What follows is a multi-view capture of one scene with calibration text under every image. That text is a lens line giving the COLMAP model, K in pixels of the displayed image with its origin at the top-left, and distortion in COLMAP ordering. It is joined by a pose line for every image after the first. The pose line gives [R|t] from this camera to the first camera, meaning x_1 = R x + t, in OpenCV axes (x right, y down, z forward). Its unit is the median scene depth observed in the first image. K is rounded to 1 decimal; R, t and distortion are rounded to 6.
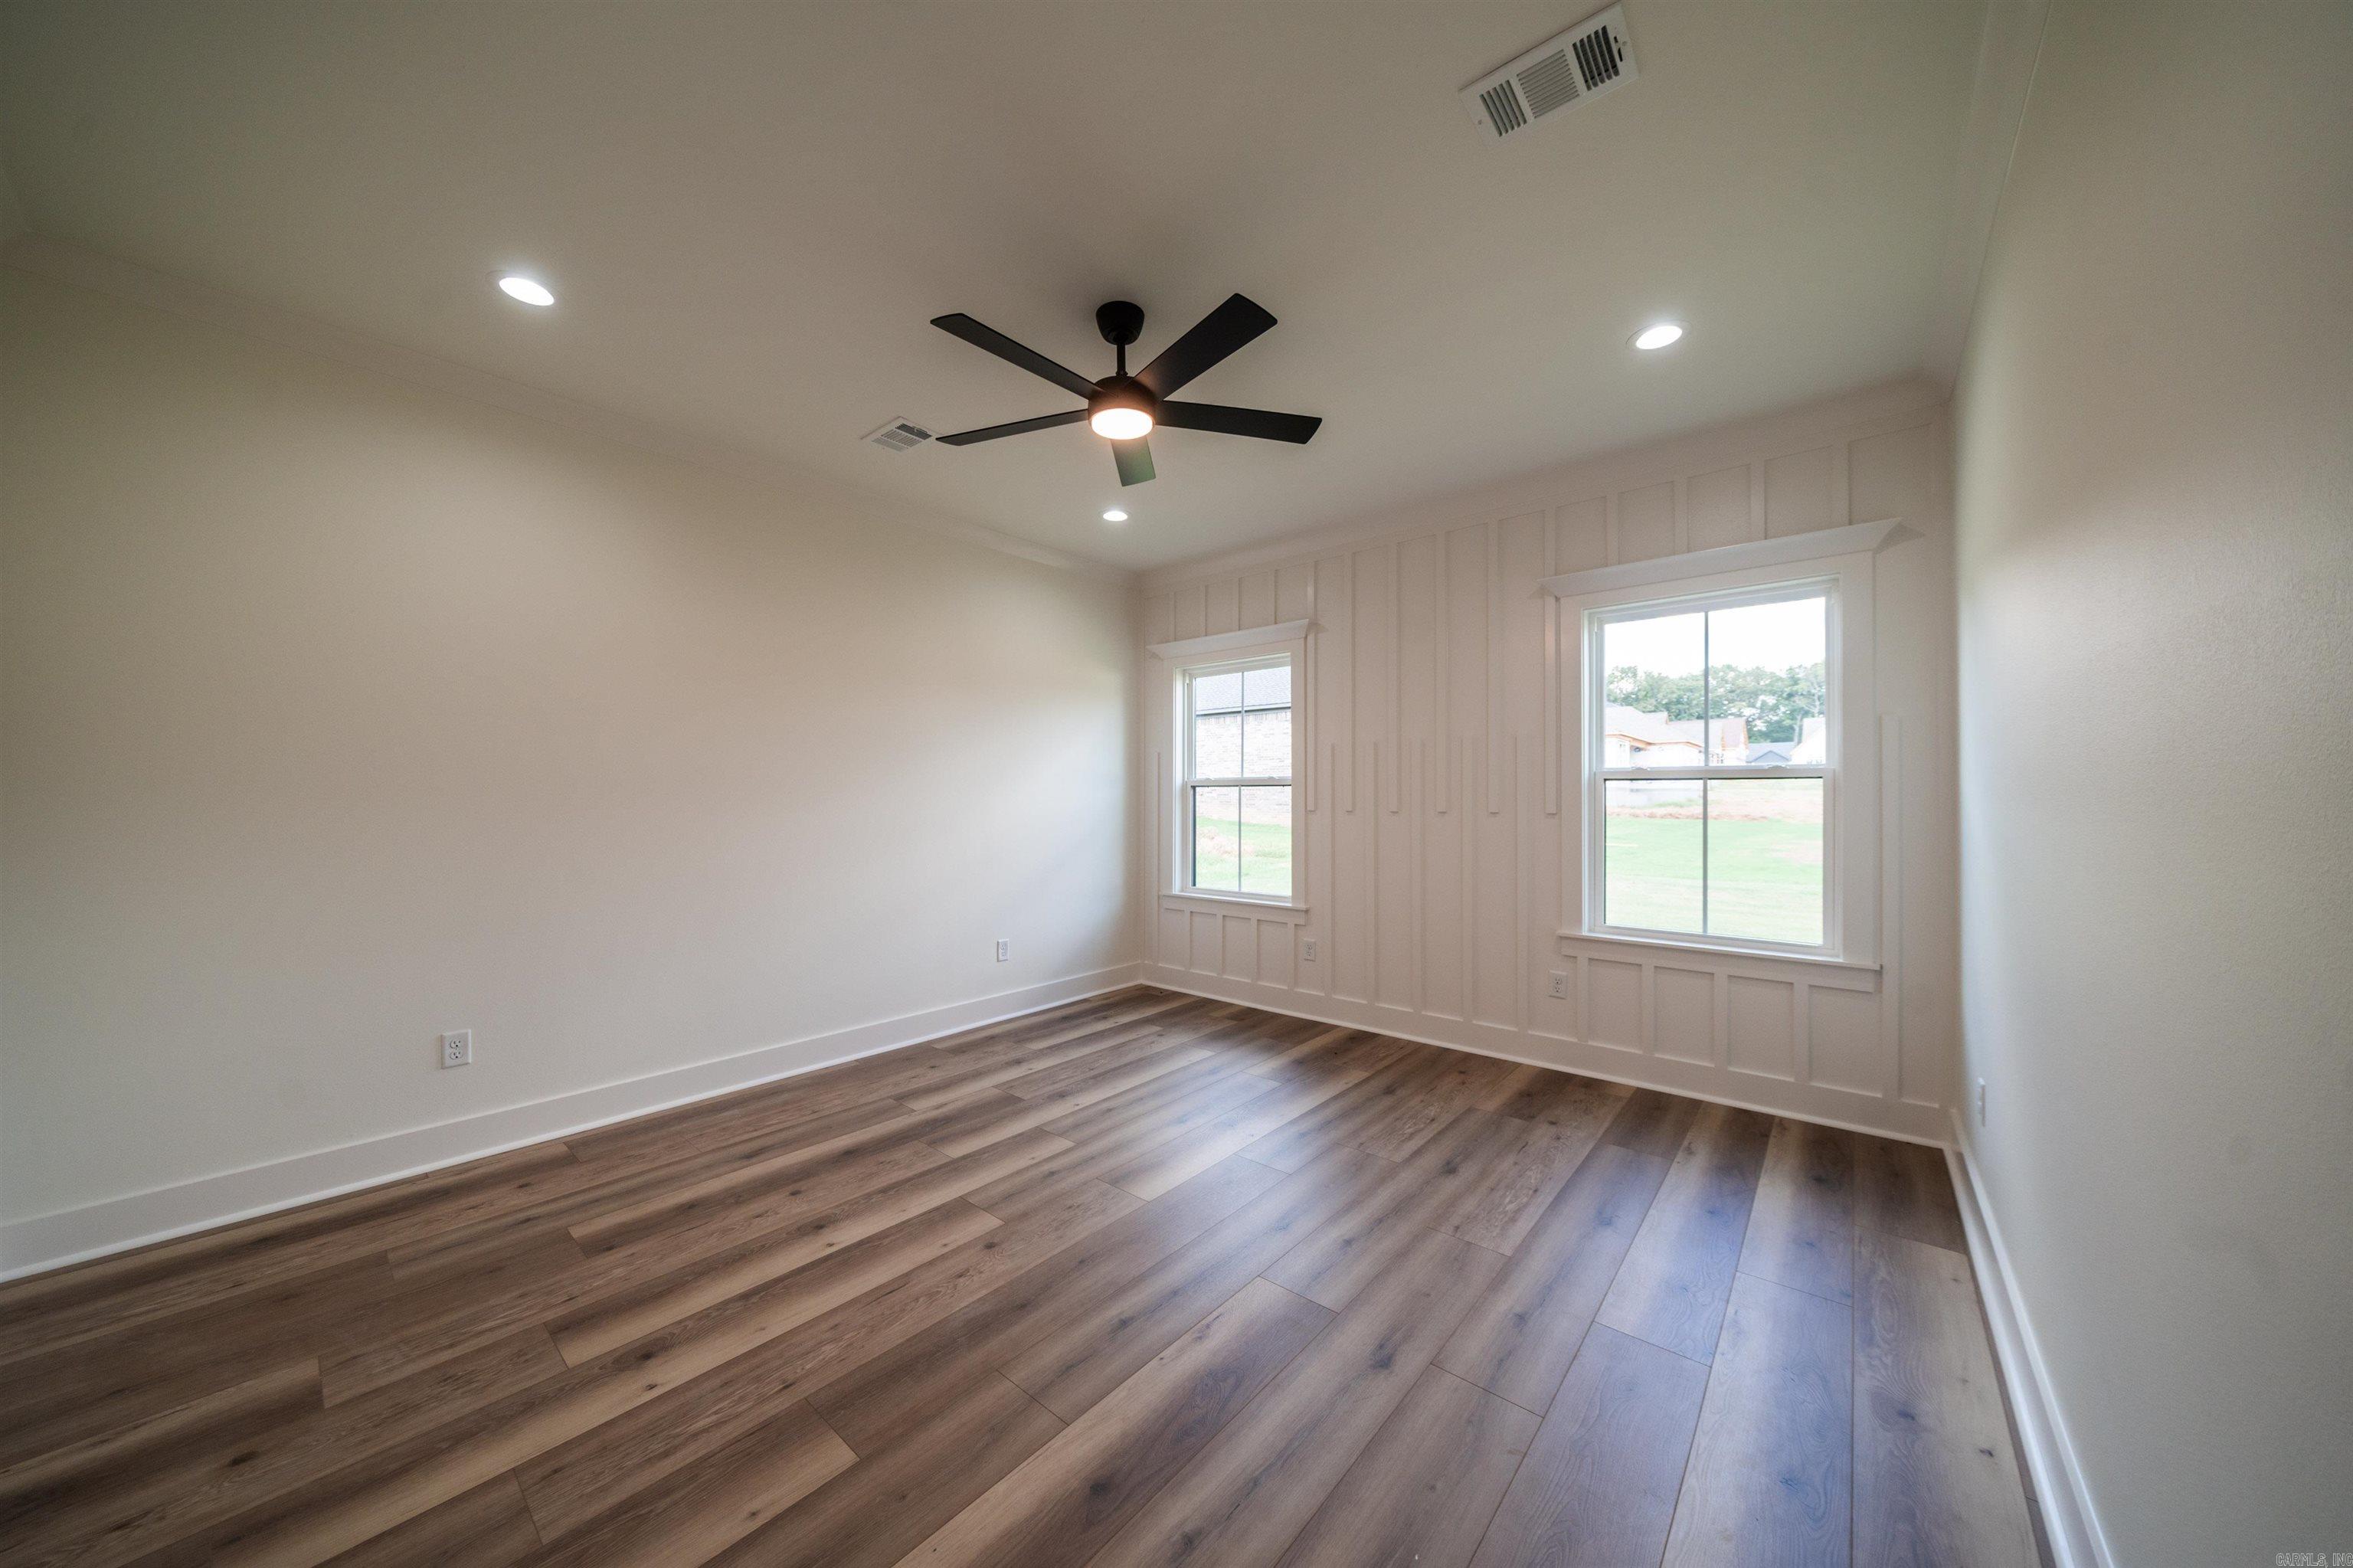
lens RADIAL K [[807.1, 0, 1155.1], [0, 807.1, 792.8], [0, 0, 1]] dist [-0.002085, -0.000670]
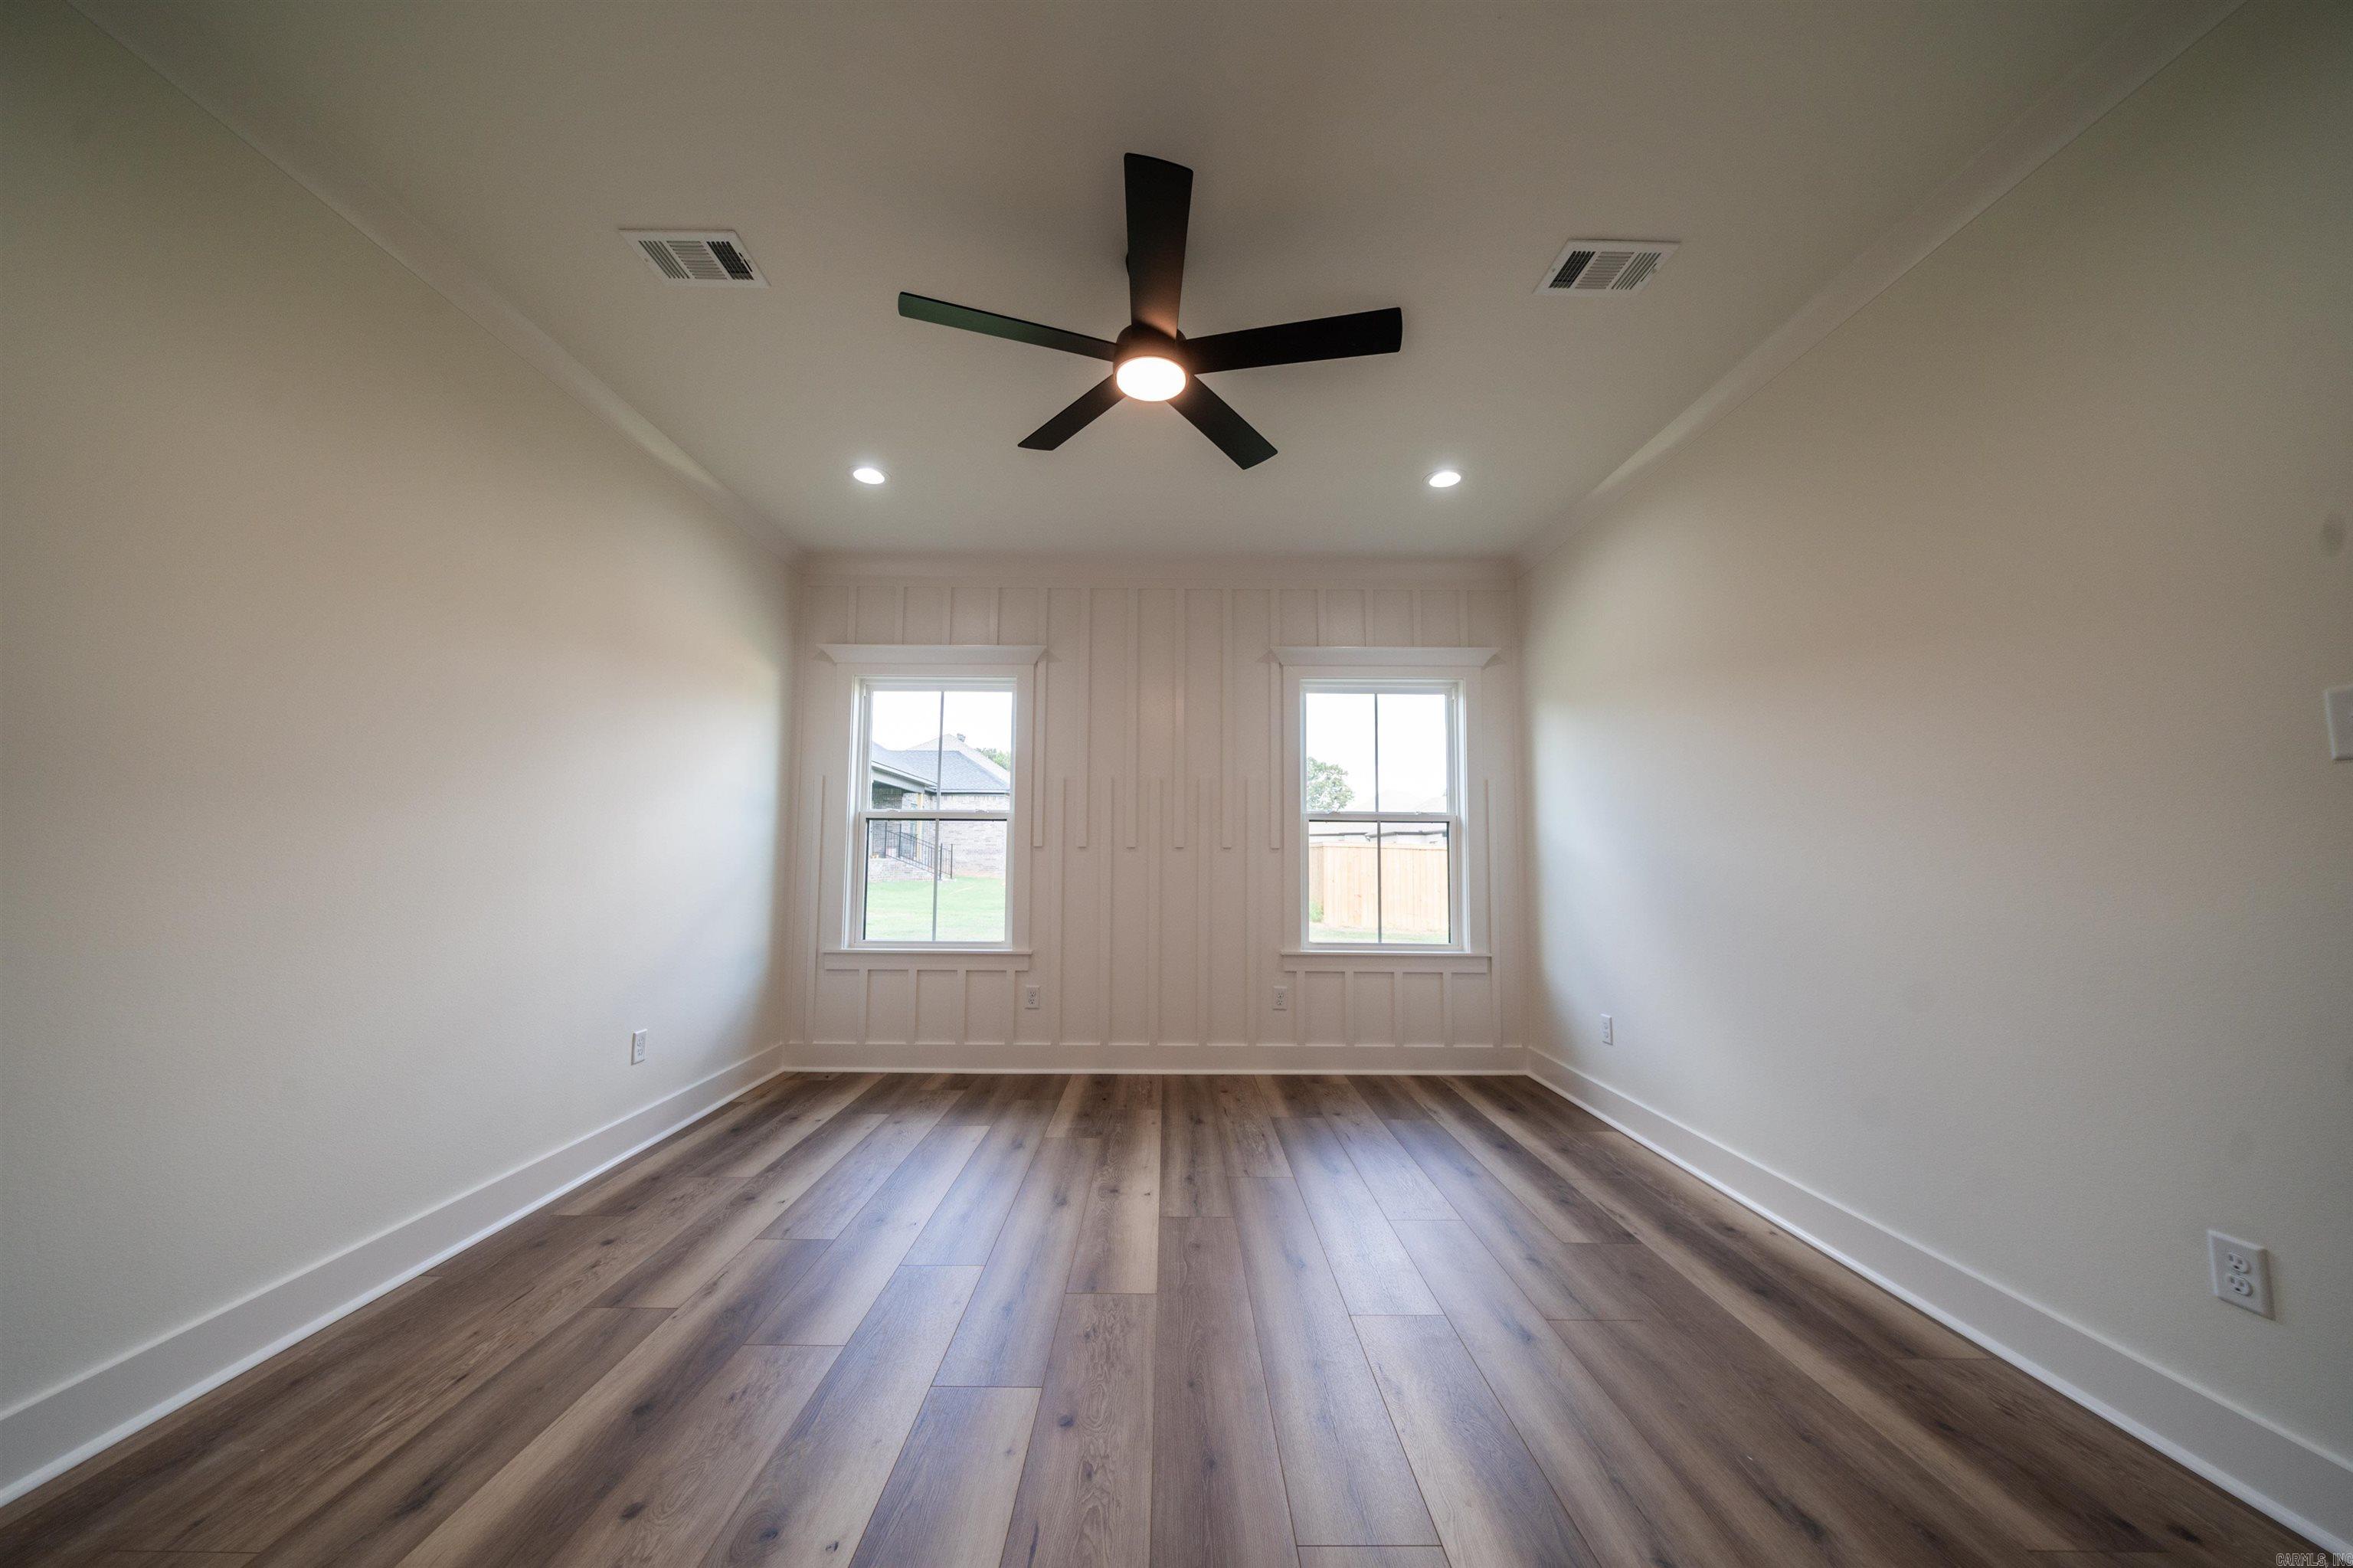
lens RADIAL K [[807.1, 0, 1181.5], [0, 807.1, 802.5], [0, 0, 1]] dist [-0.002085, -0.000670]
pose [[0.743878, 0.052397, 0.666258, -0.362305], [-0.011436, 0.997774, -0.065700, 0.035283], [-0.668217, 0.041253, 0.742821, 0.218705]]
